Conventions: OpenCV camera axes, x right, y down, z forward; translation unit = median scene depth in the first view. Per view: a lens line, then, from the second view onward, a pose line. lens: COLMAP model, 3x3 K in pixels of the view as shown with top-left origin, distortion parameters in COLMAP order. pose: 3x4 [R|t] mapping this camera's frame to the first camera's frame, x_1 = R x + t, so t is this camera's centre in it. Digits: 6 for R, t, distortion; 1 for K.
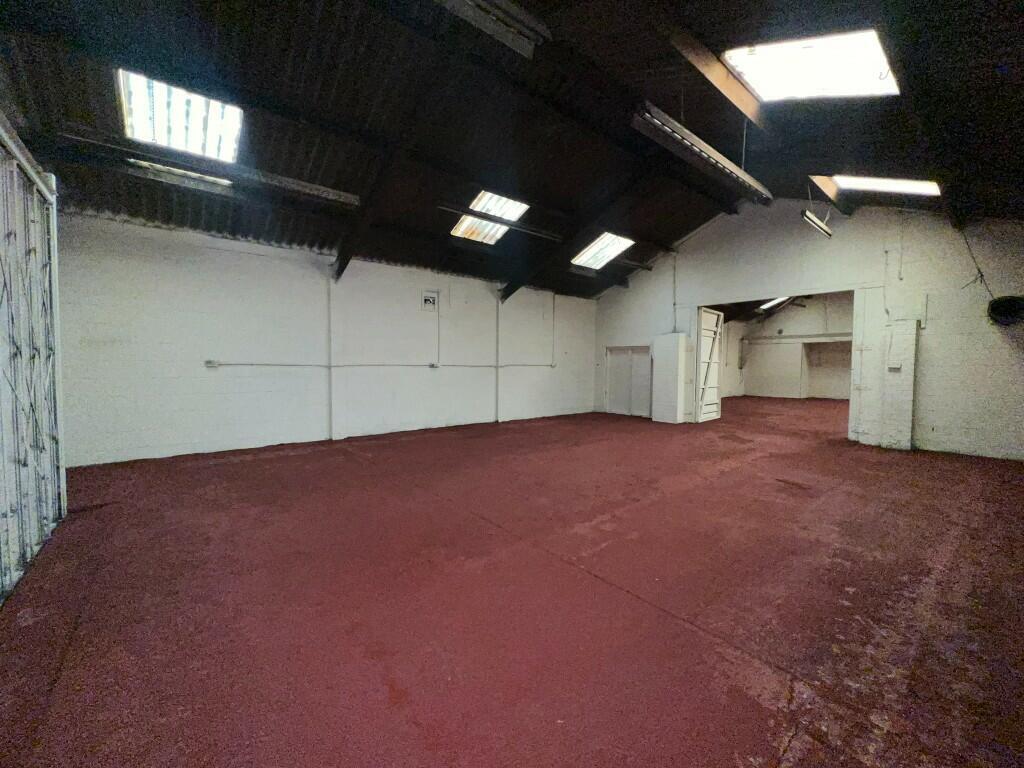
lens RADIAL K [[407.3, 0, 512.0], [0, 407.3, 384.0], [0, 0, 1]] dist [-0.000442, -0.000220]
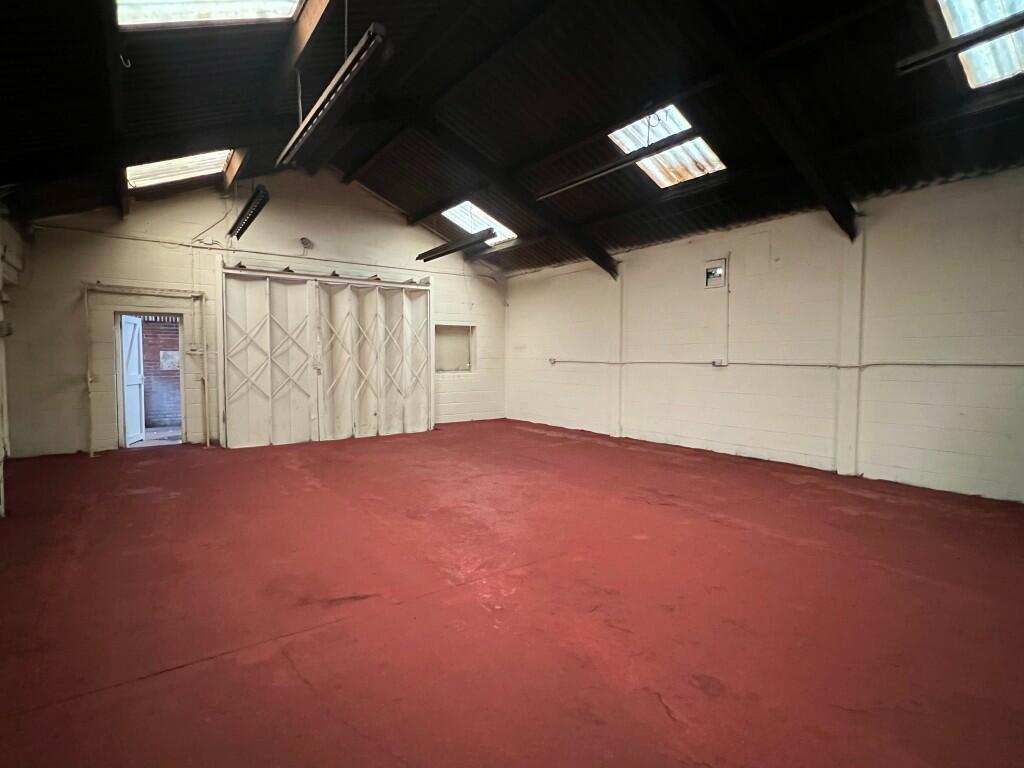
lens RADIAL K [[533.3, 0, 512.0], [0, 533.3, 384.0], [0, 0, 1]] dist [-0.000719, 0.000267]
pose [[-0.081746, 0.045386, -0.995619, 0.935045], [-0.047575, 0.997646, 0.049384, -0.048095], [0.995517, 0.051403, -0.079394, 0.888947]]
